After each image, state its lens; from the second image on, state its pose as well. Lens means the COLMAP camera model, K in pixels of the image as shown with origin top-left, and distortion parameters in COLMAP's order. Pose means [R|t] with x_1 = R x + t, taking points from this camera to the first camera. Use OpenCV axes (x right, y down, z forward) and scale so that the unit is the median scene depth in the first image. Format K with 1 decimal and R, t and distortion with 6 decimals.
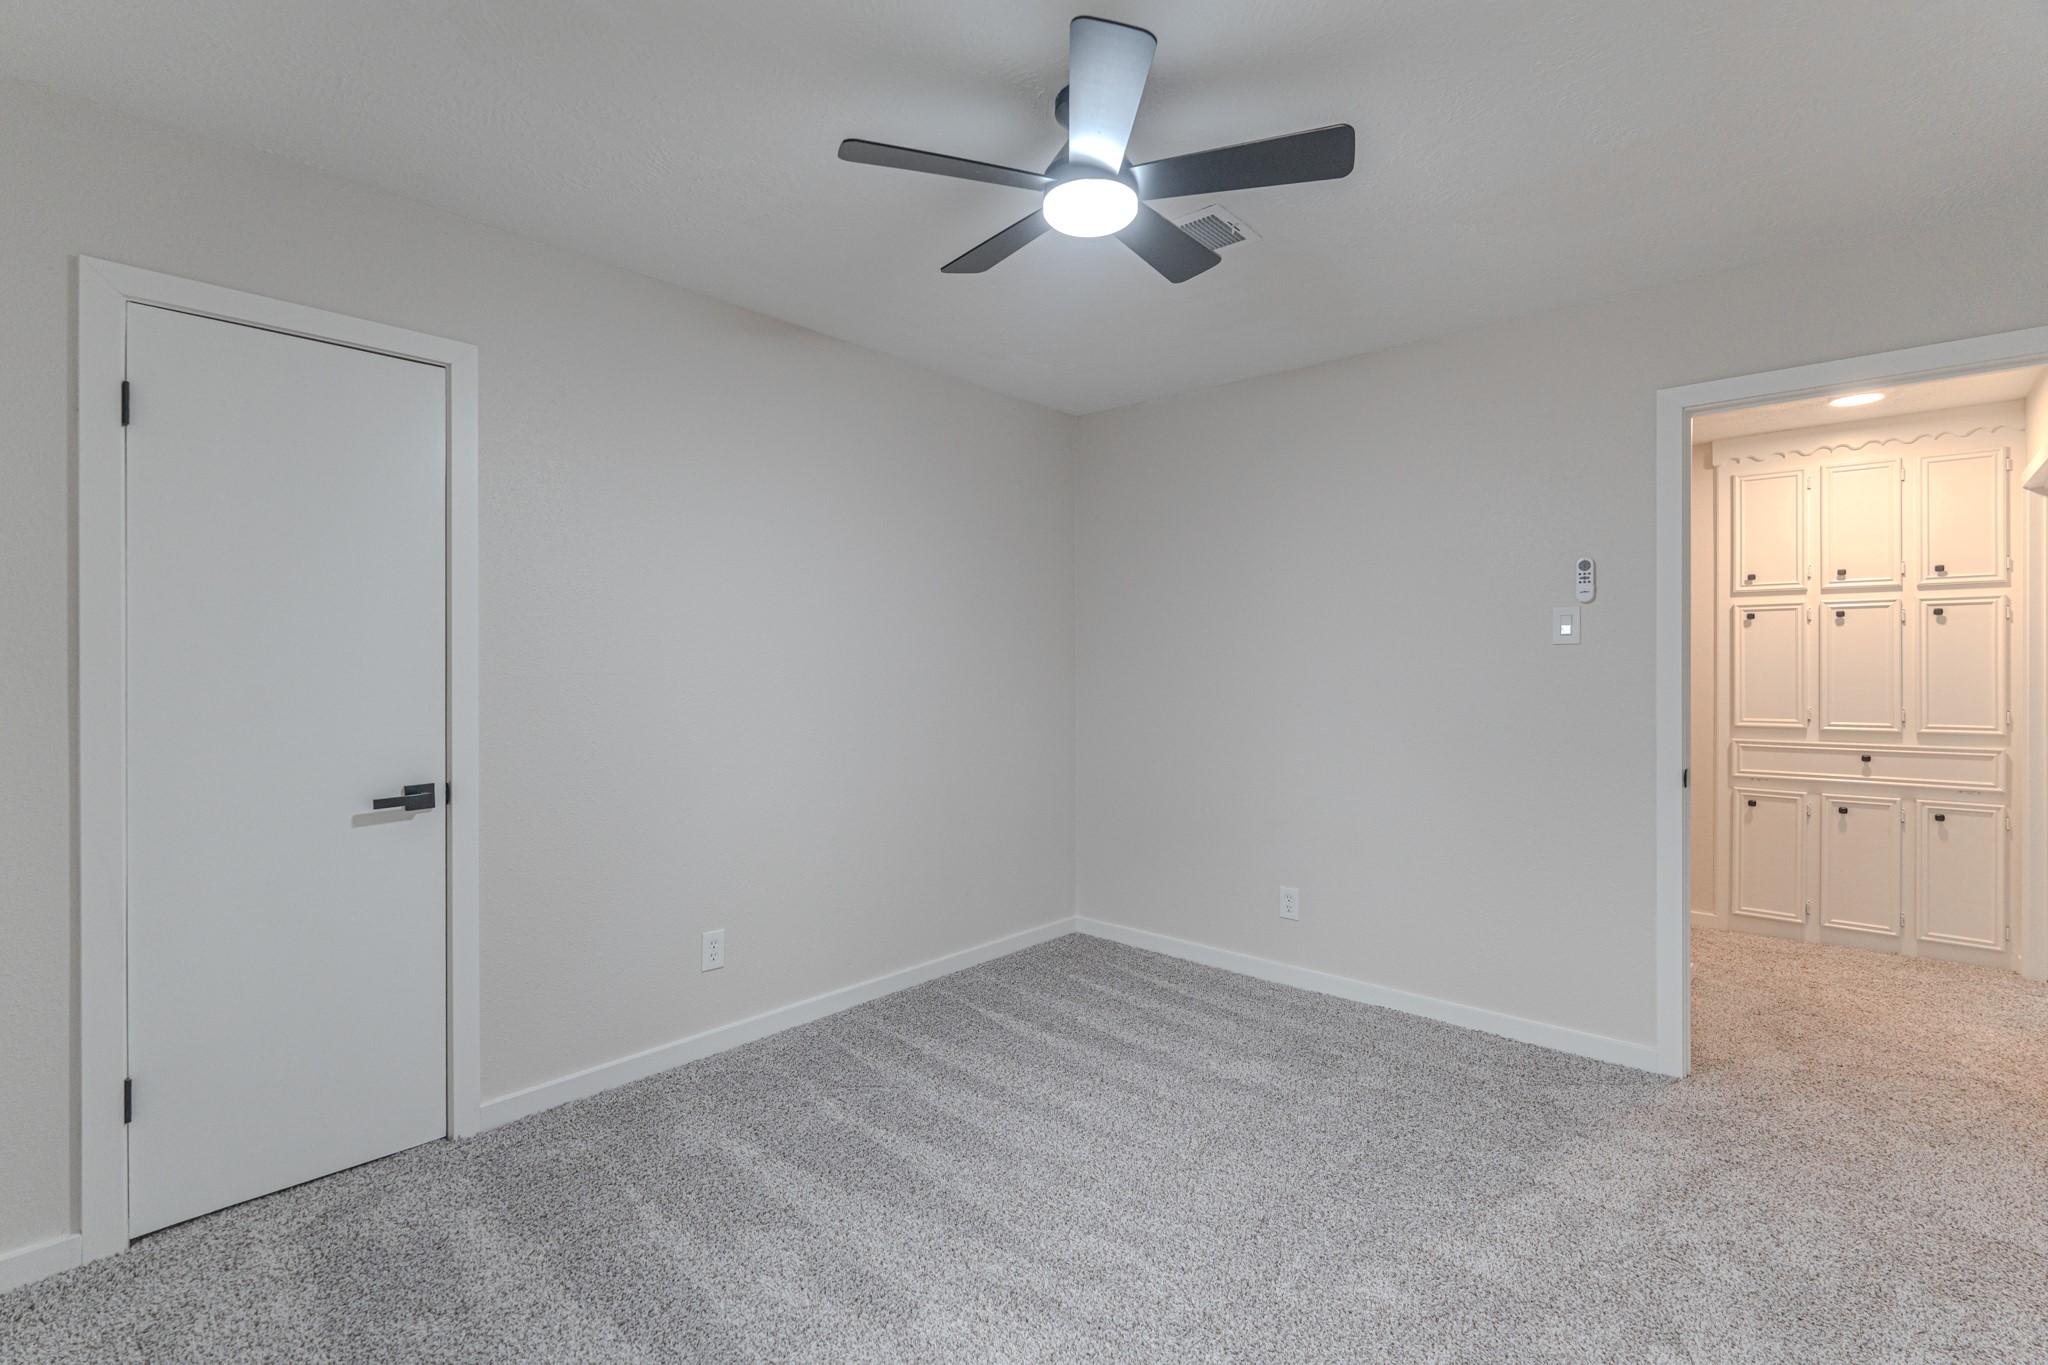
lens RADIAL K [[915.8, 0, 1027.4], [0, 915.8, 673.0], [0, 0, 1]] dist [-0.000499, -0.000945]
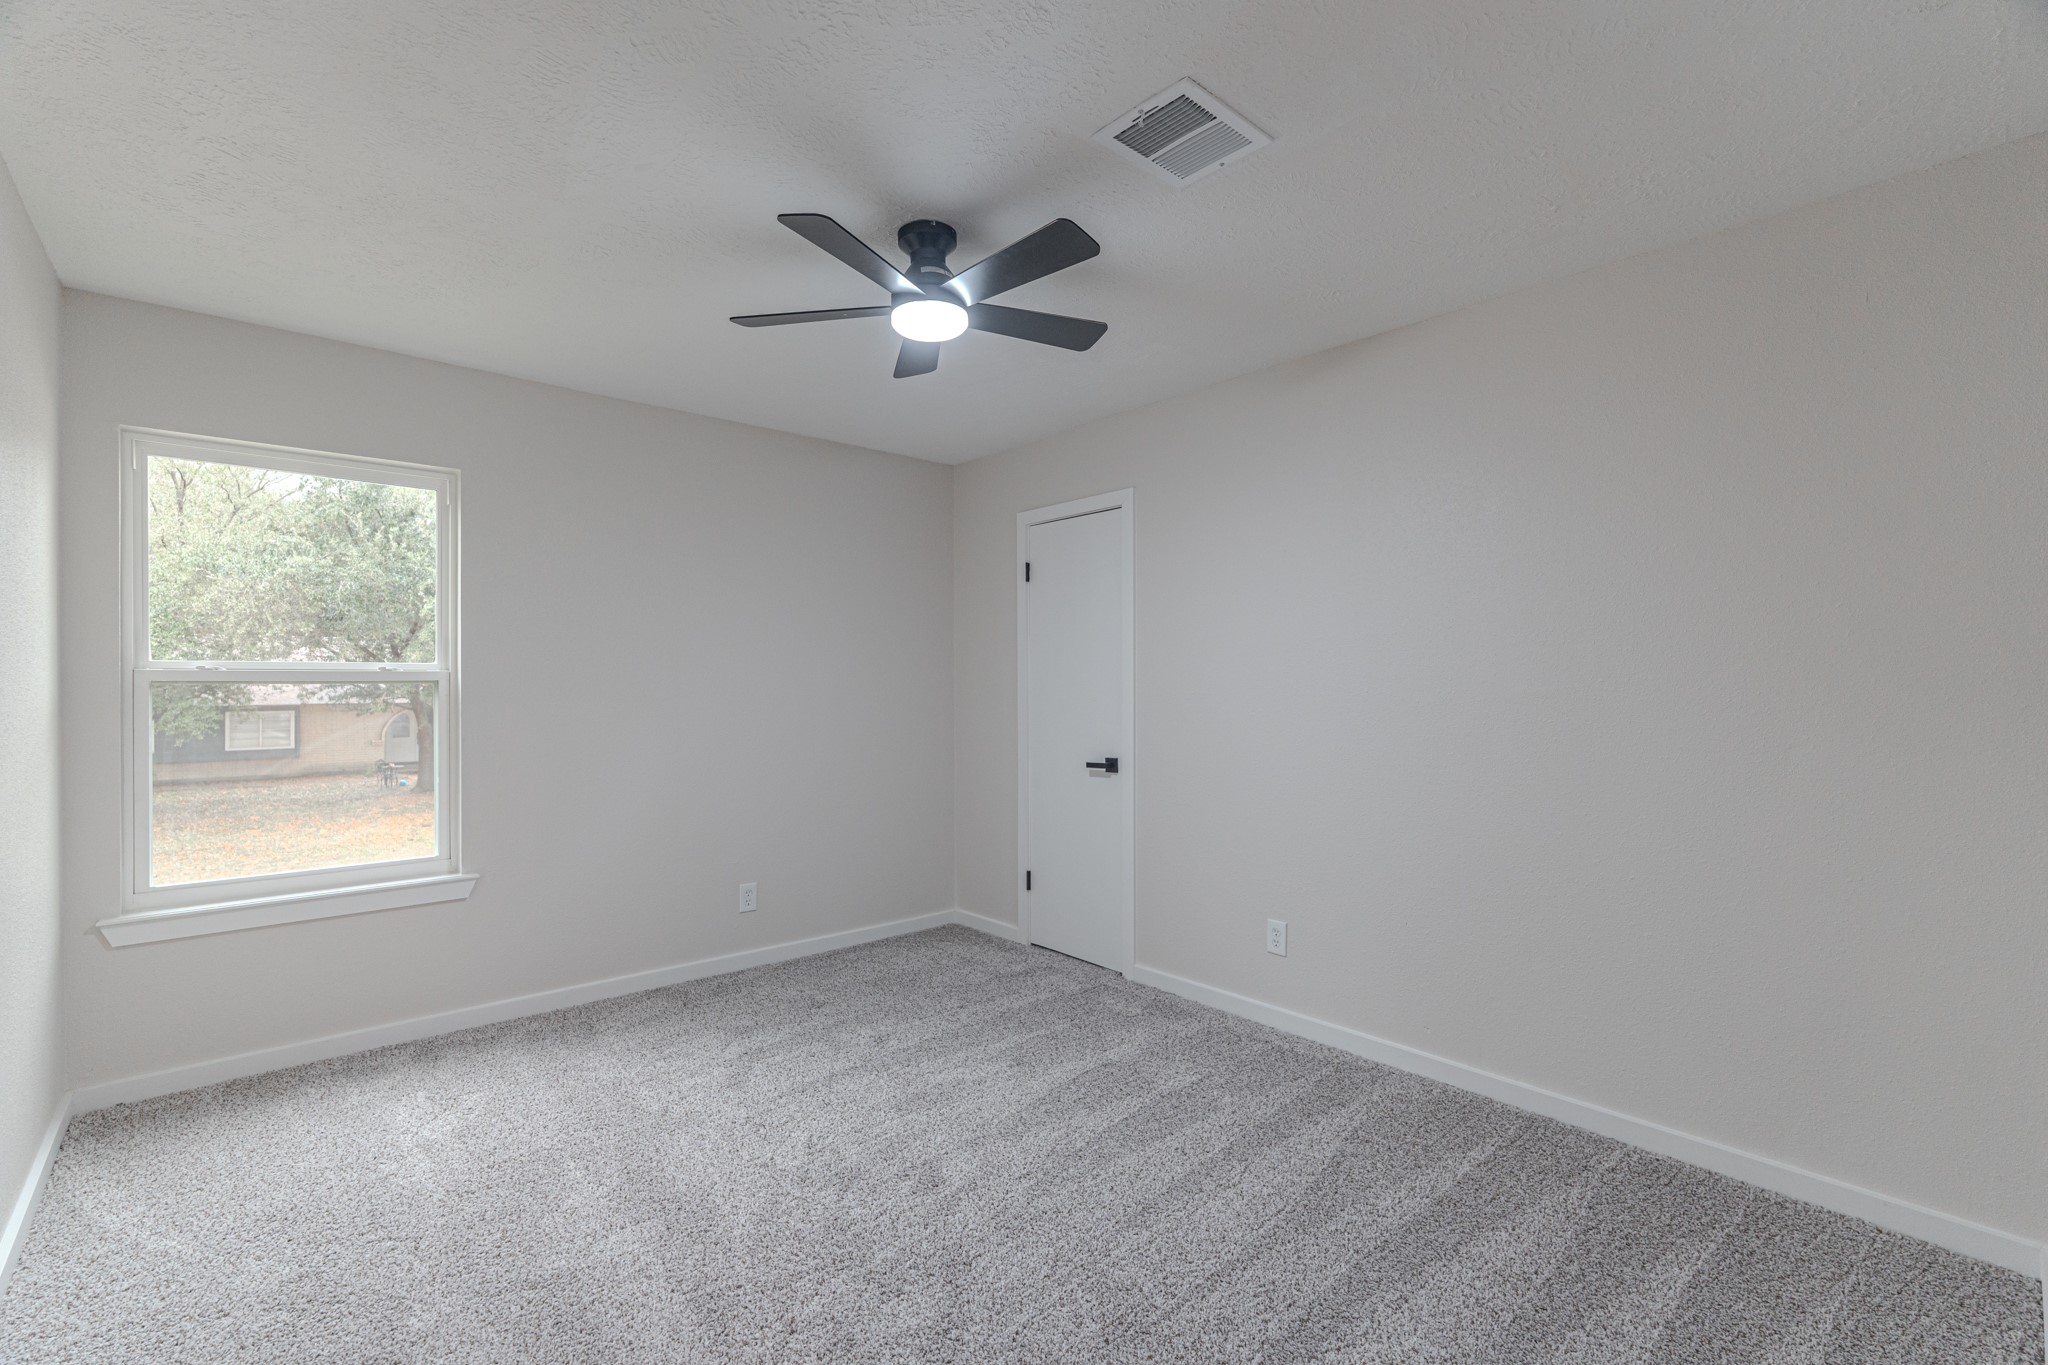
lens RADIAL K [[915.8, 0, 1029.4], [0, 915.8, 686.4], [0, 0, 1]] dist [-0.000499, -0.000945]
pose [[-0.122357, 0.009963, -0.992436, 0.882141], [0.002672, 0.999949, 0.009709, -0.023754], [0.992483, -0.001463, -0.122377, 0.893075]]
